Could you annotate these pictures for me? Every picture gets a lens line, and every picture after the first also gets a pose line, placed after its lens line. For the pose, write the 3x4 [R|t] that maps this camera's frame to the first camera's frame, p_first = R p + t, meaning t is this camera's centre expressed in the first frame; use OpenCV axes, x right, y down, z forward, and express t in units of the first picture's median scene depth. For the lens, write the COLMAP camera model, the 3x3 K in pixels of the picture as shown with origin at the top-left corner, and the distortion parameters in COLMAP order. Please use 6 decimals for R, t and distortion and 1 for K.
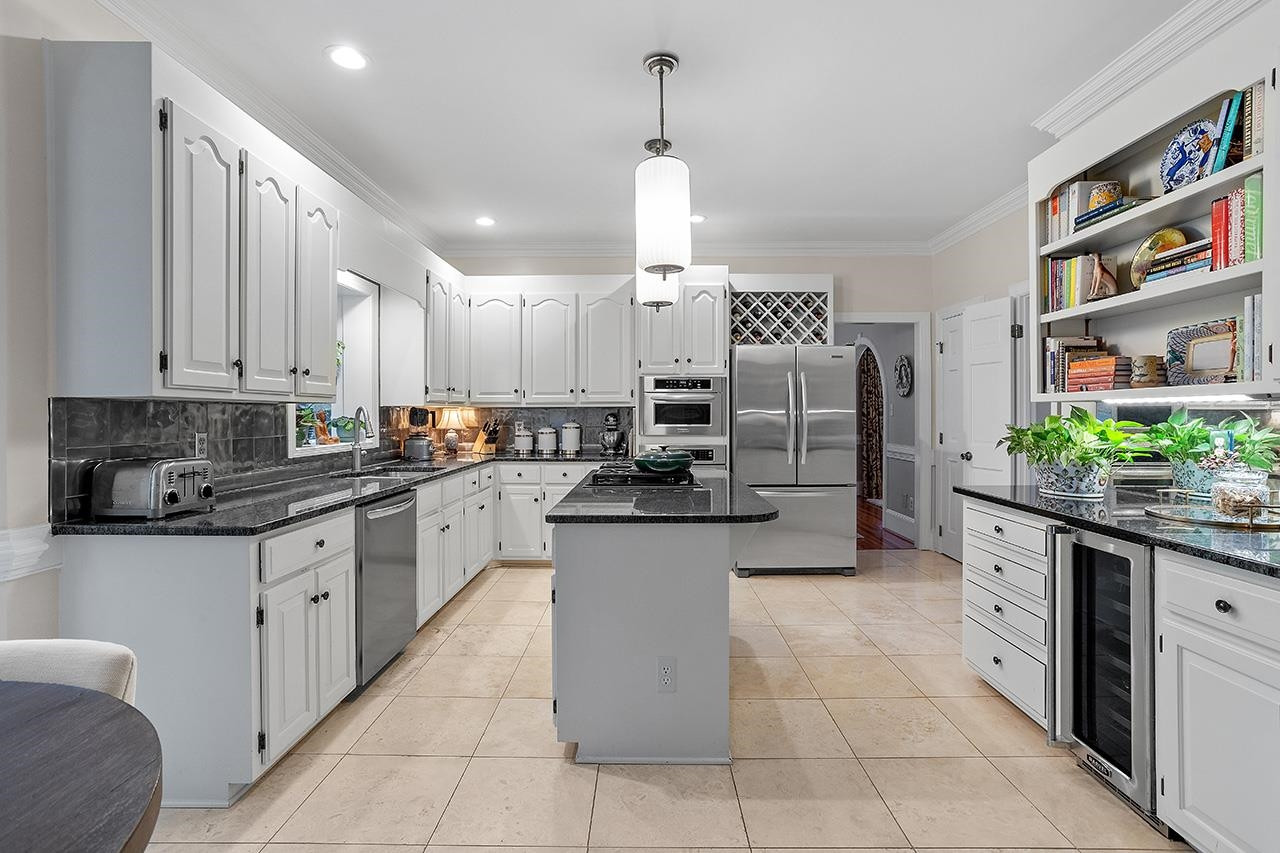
lens RADIAL K [[620.6, 0, 637.4], [0, 620.6, 414.0], [0, 0, 1]] dist [-0.051431, 0.033499]
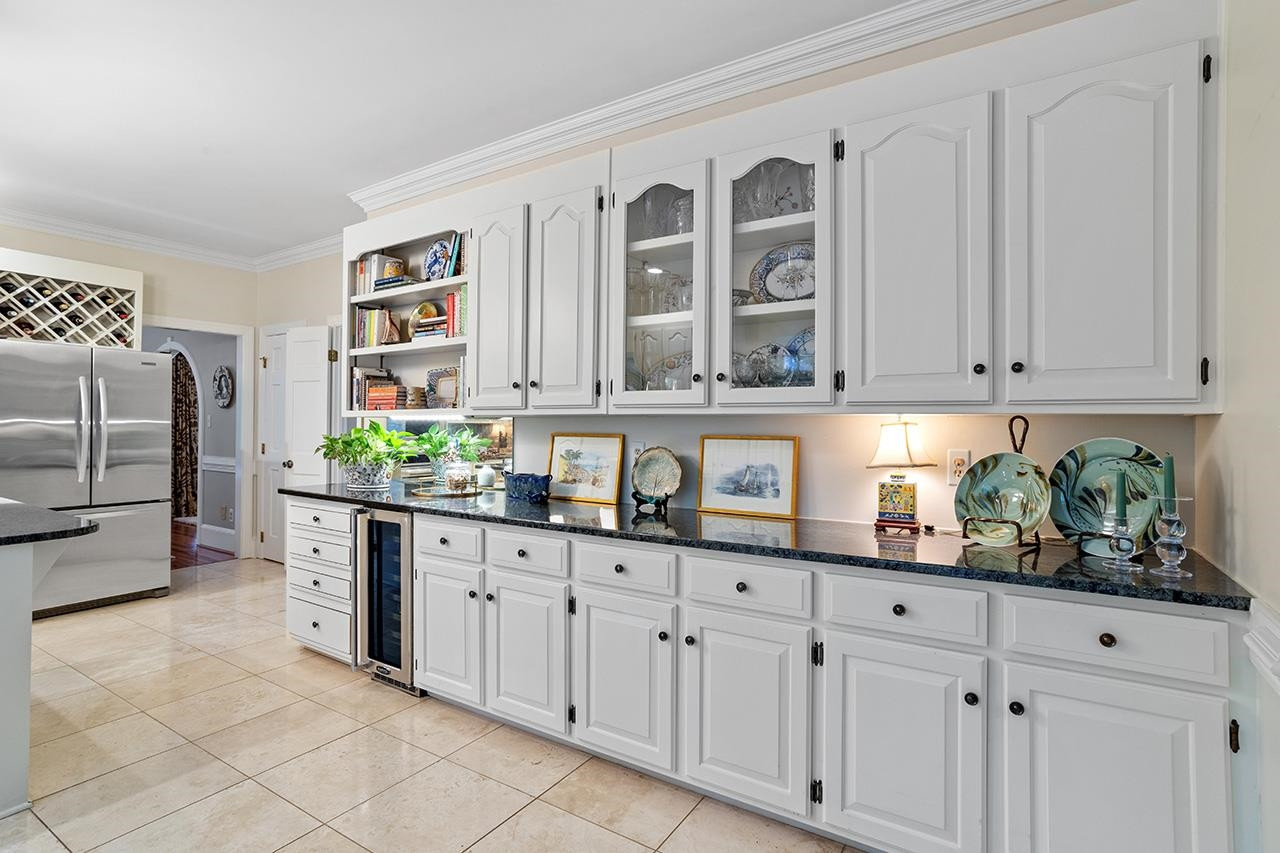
lens RADIAL K [[625.4, 0, 639.3], [0, 625.4, 419.8], [0, 0, 1]] dist [-0.052071, 0.033588]
pose [[0.528068, 0.012788, 0.849106, -0.113362], [-0.005448, 0.999917, -0.011671, -0.002335], [-0.849184, 0.001537, 0.528094, -0.191368]]
